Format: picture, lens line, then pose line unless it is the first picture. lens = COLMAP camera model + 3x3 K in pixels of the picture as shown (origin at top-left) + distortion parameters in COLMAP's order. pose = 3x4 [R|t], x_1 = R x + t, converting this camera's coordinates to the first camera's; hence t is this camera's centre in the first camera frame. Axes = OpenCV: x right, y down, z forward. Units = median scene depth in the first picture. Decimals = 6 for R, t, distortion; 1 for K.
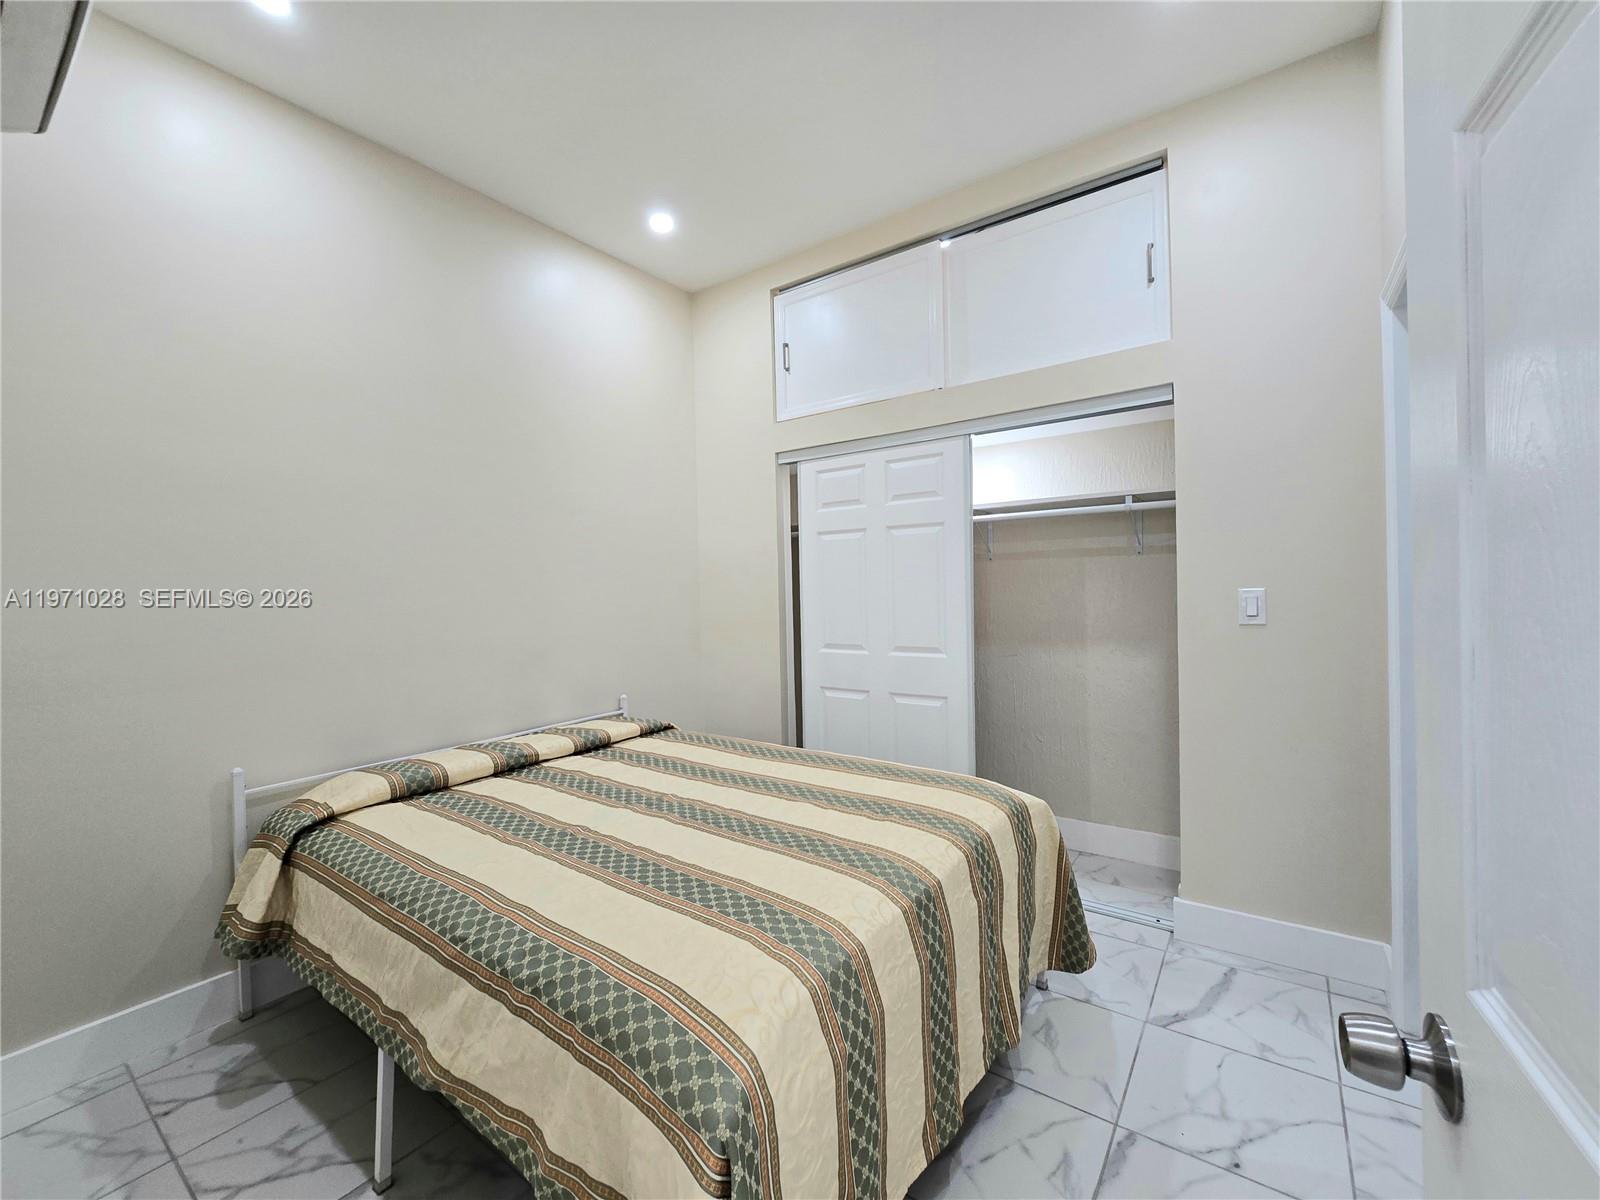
lens RADIAL K [[661.0, 0, 800.0], [0, 661.0, 600.0], [0, 0, 1]] dist [-0.001259, -0.000134]
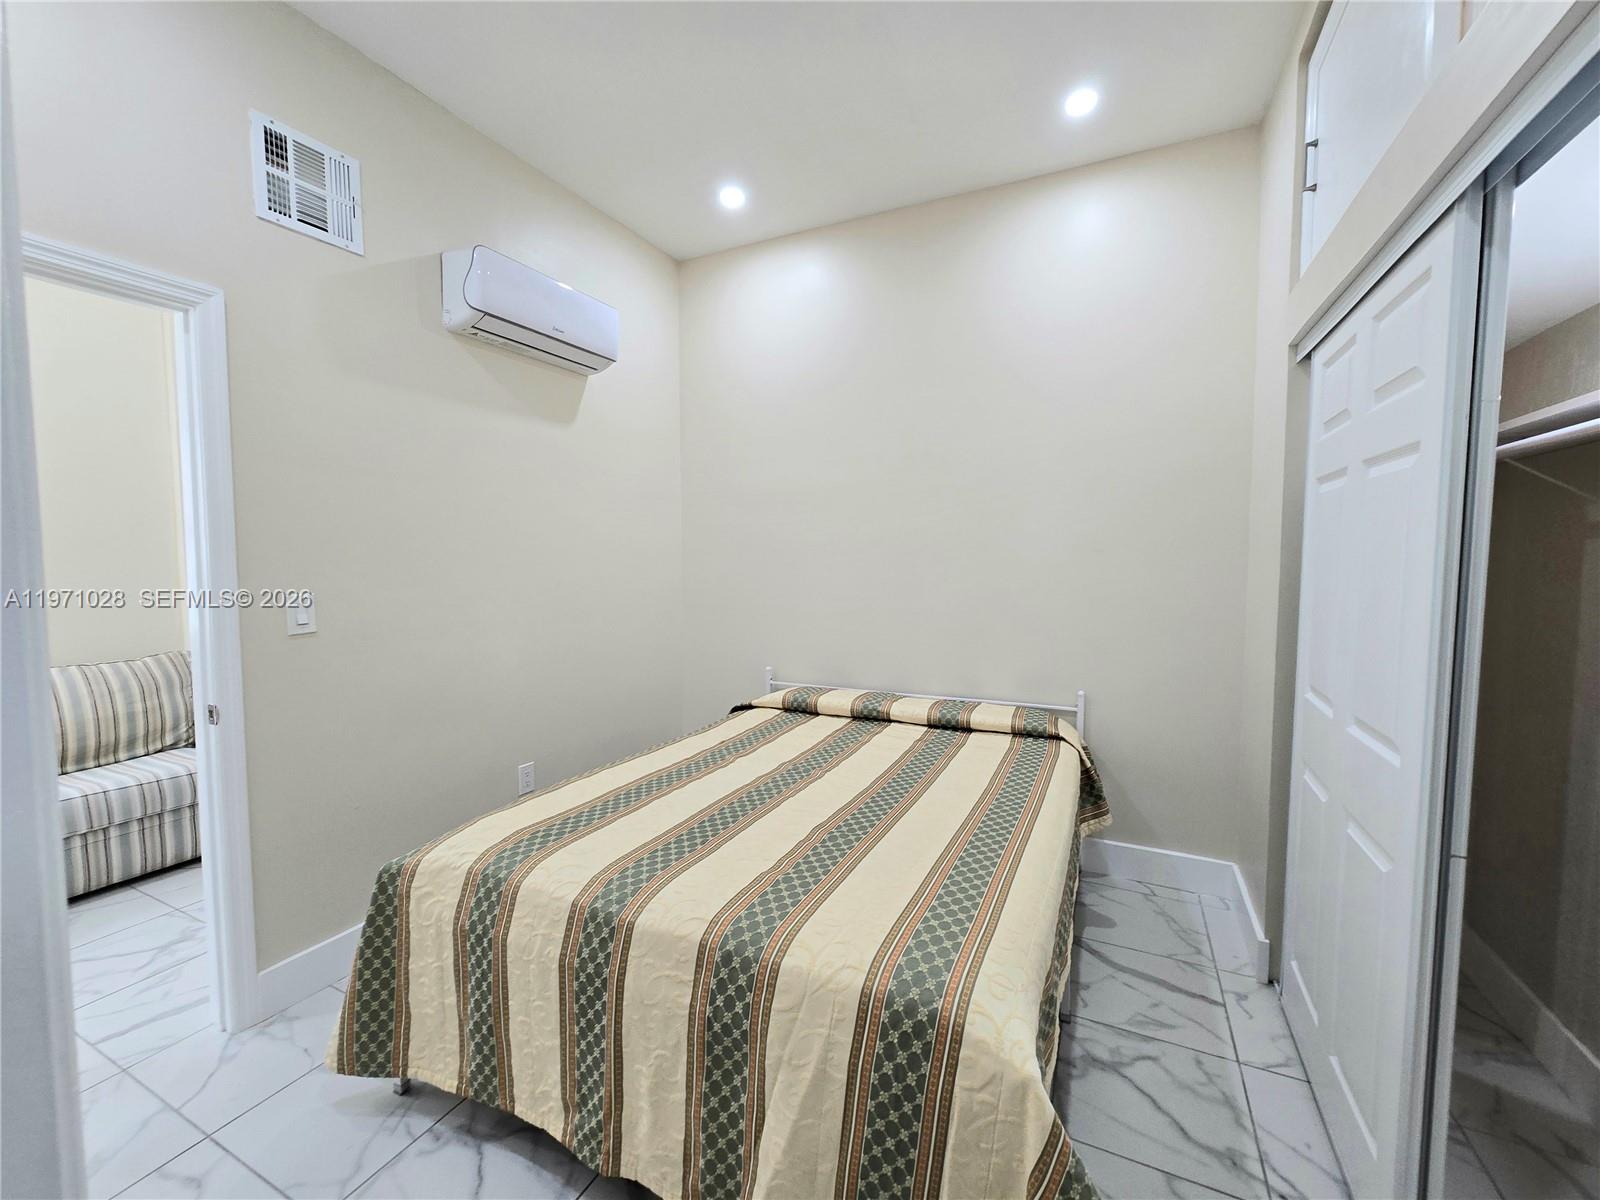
lens RADIAL K [[661.0, 0, 800.0], [0, 661.0, 600.0], [0, 0, 1]] dist [-0.001259, -0.000134]
pose [[0.179787, 0.092524, -0.979345, 0.544462], [-0.023582, 0.995686, 0.089739, -0.045755], [0.983423, 0.006961, 0.181193, 0.532280]]
